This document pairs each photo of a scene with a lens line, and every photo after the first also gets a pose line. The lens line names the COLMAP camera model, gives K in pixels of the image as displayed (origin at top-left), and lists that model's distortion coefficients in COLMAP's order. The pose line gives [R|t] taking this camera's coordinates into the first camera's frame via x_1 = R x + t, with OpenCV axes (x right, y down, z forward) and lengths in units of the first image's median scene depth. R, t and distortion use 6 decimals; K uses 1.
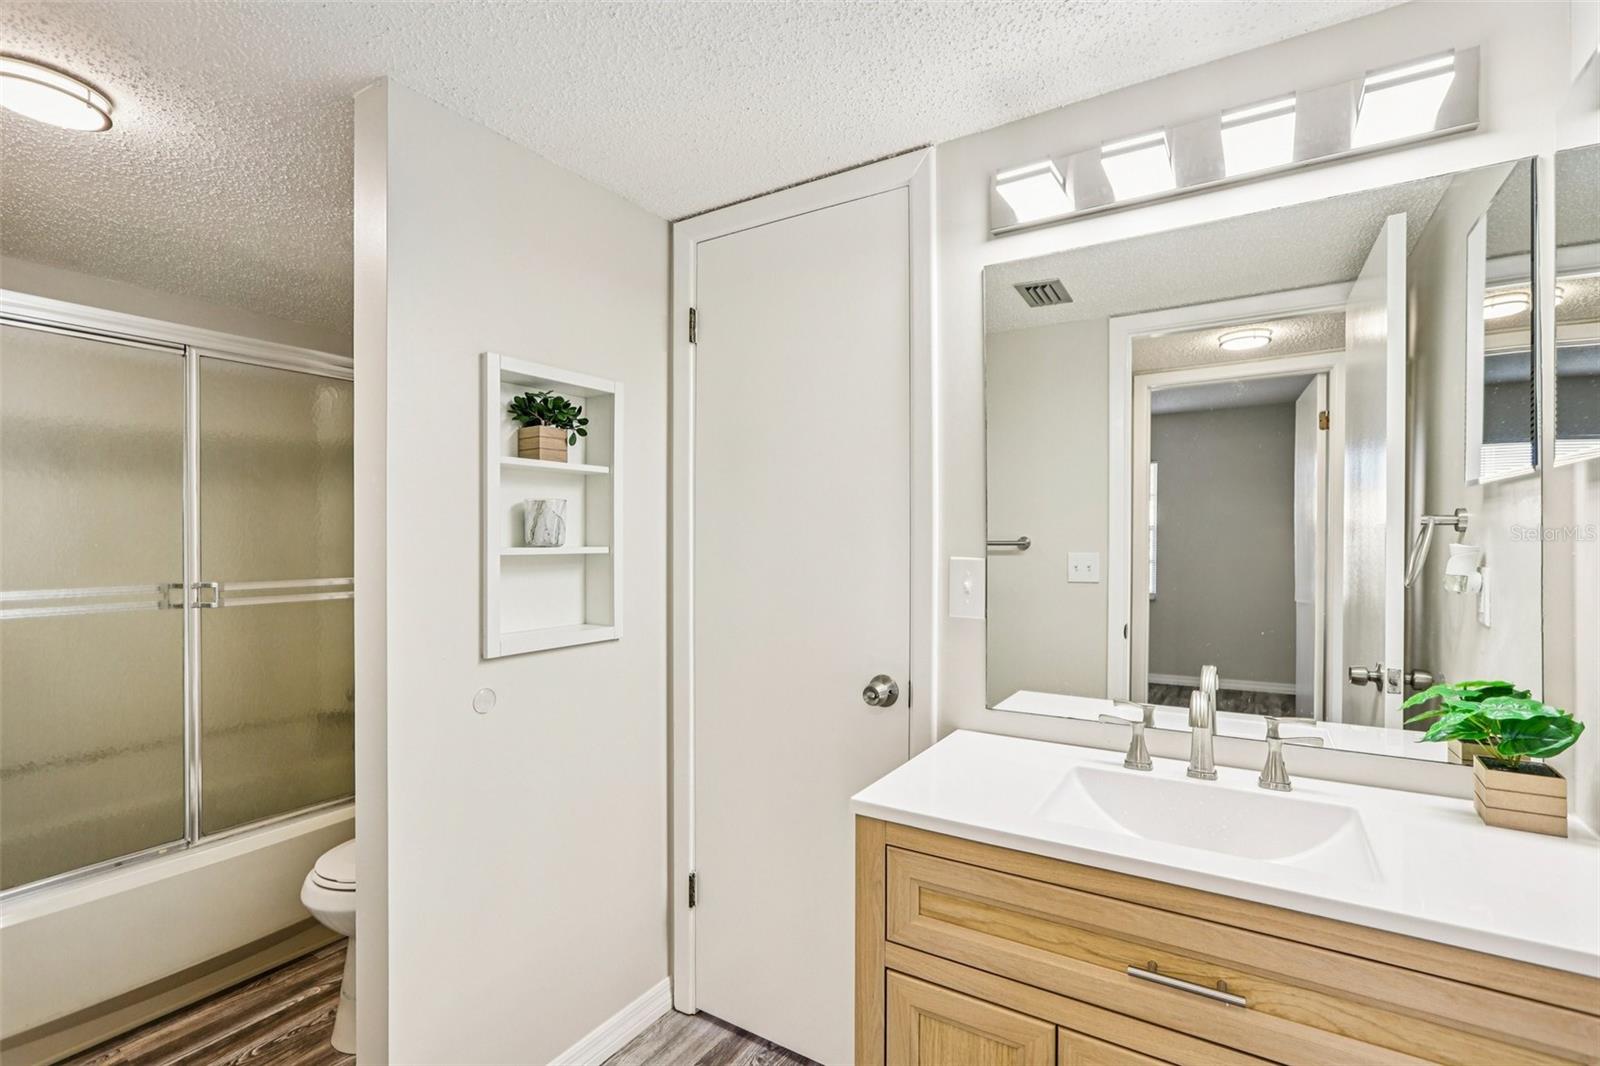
lens RADIAL K [[728.5, 0, 797.9], [0, 728.5, 536.6], [0, 0, 1]] dist [-0.039150, 0.012281]
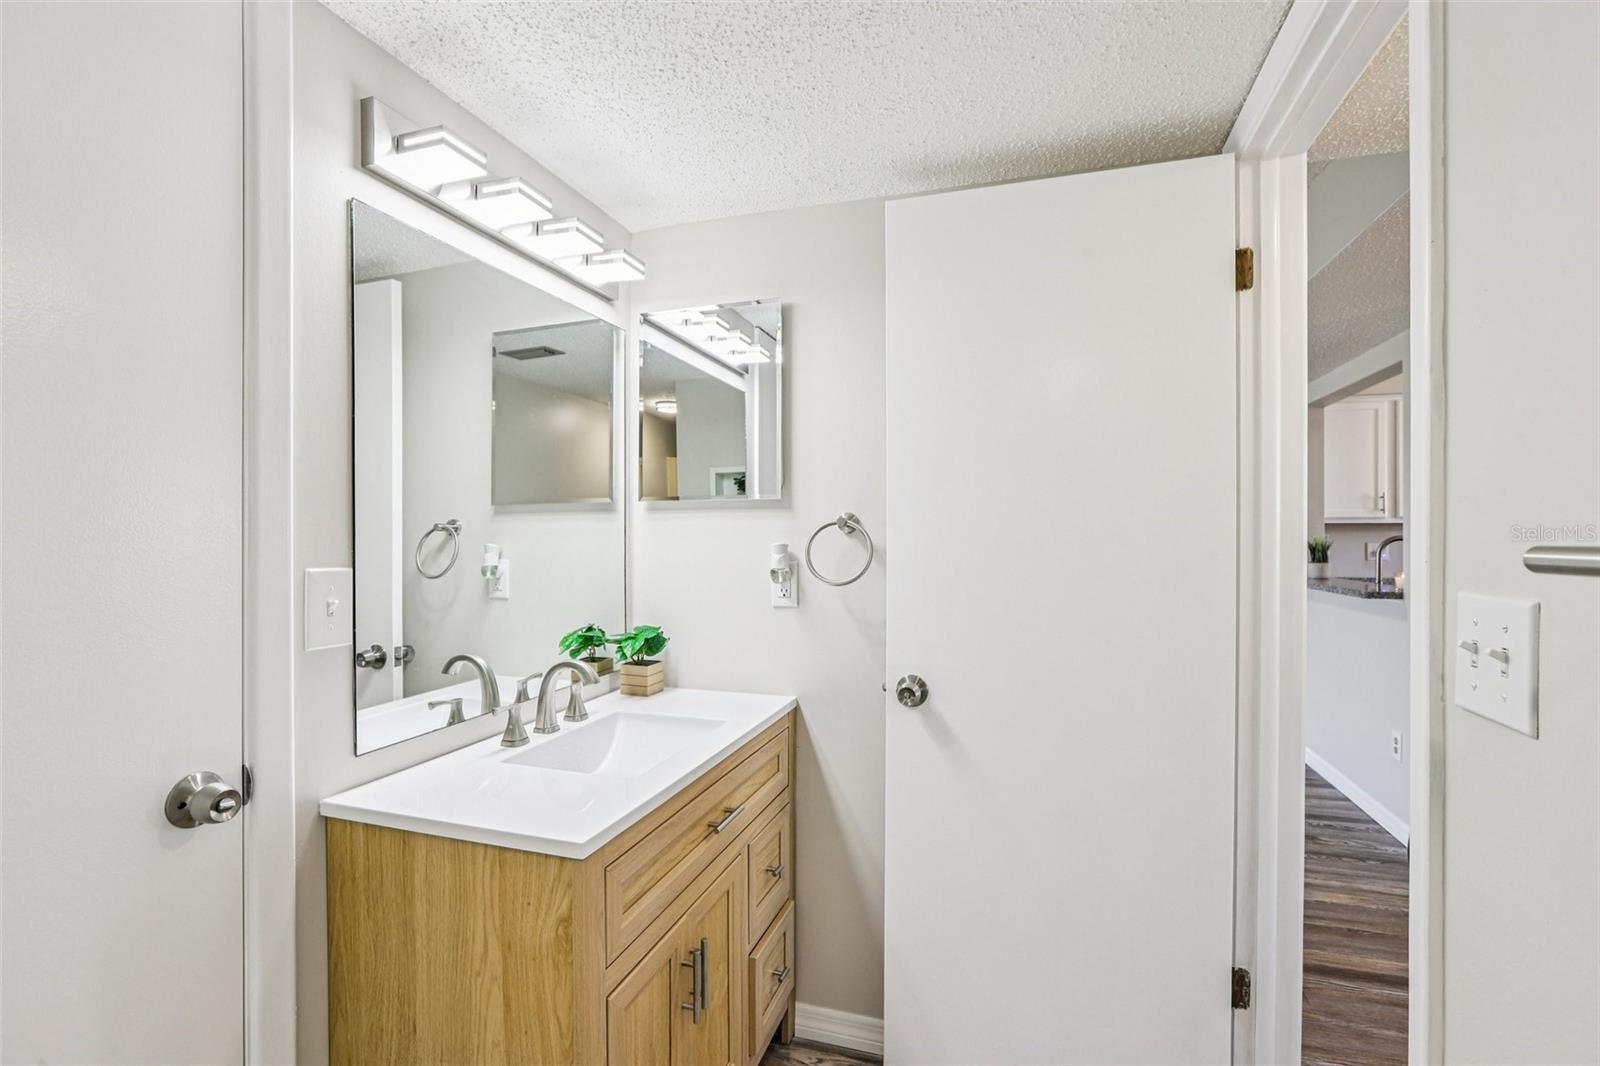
lens RADIAL K [[728.5, 0, 797.9], [0, 728.5, 536.6], [0, 0, 1]] dist [-0.039150, 0.012281]
pose [[-0.242763, -0.001769, 0.970084, -0.826936], [-0.001845, 0.999997, 0.001362, -0.010010], [-0.970084, -0.001459, -0.242765, 0.953242]]
